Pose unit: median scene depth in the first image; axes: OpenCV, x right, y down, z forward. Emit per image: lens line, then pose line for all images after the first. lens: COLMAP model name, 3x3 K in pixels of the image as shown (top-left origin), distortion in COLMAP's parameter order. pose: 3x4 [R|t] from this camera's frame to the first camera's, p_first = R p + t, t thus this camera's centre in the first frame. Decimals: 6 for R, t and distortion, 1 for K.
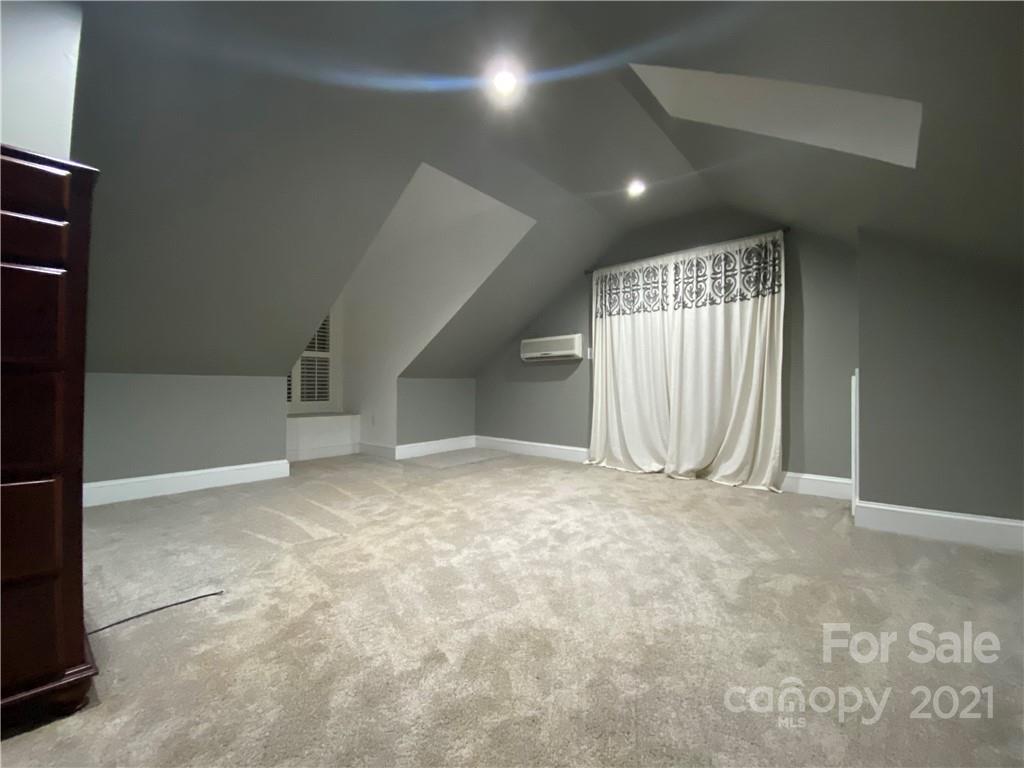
lens RADIAL K [[417.2, 0, 514.7], [0, 417.2, 385.2], [0, 0, 1]] dist [-0.016405, -0.002853]
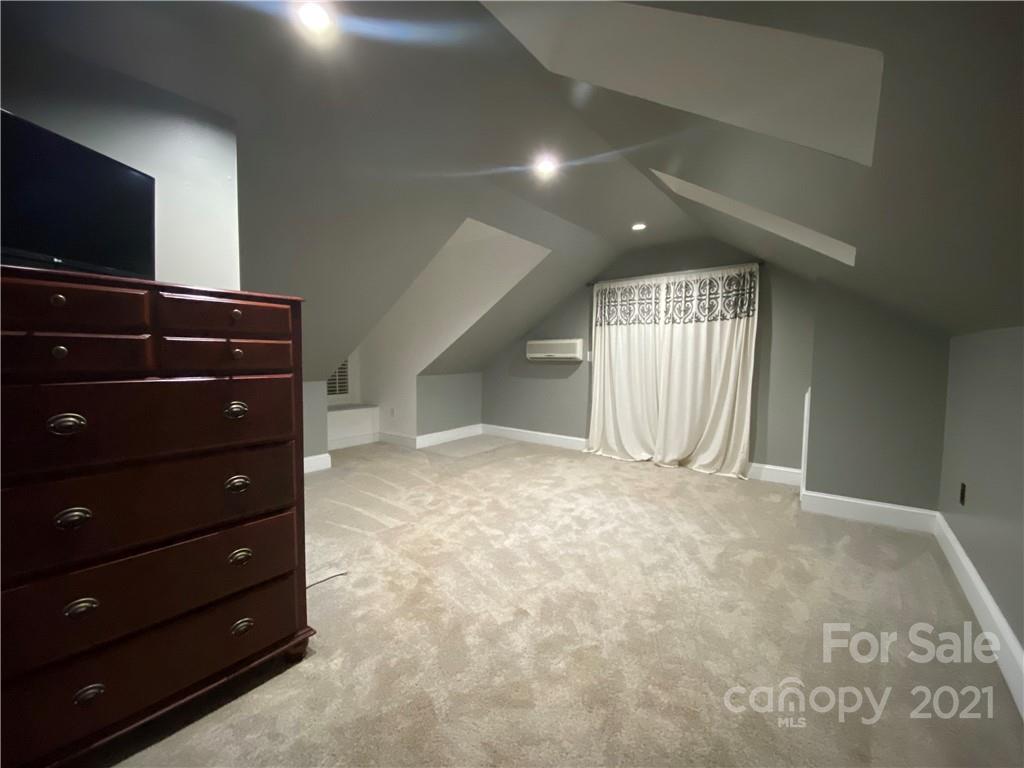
lens RADIAL K [[417.2, 0, 511.4], [0, 417.2, 384.5], [0, 0, 1]] dist [-0.016405, -0.002853]
pose [[0.998715, -0.000129, 0.050670, -0.150450], [-0.003721, 0.997111, 0.075872, -0.141844], [-0.050534, -0.075964, 0.995829, -0.218731]]
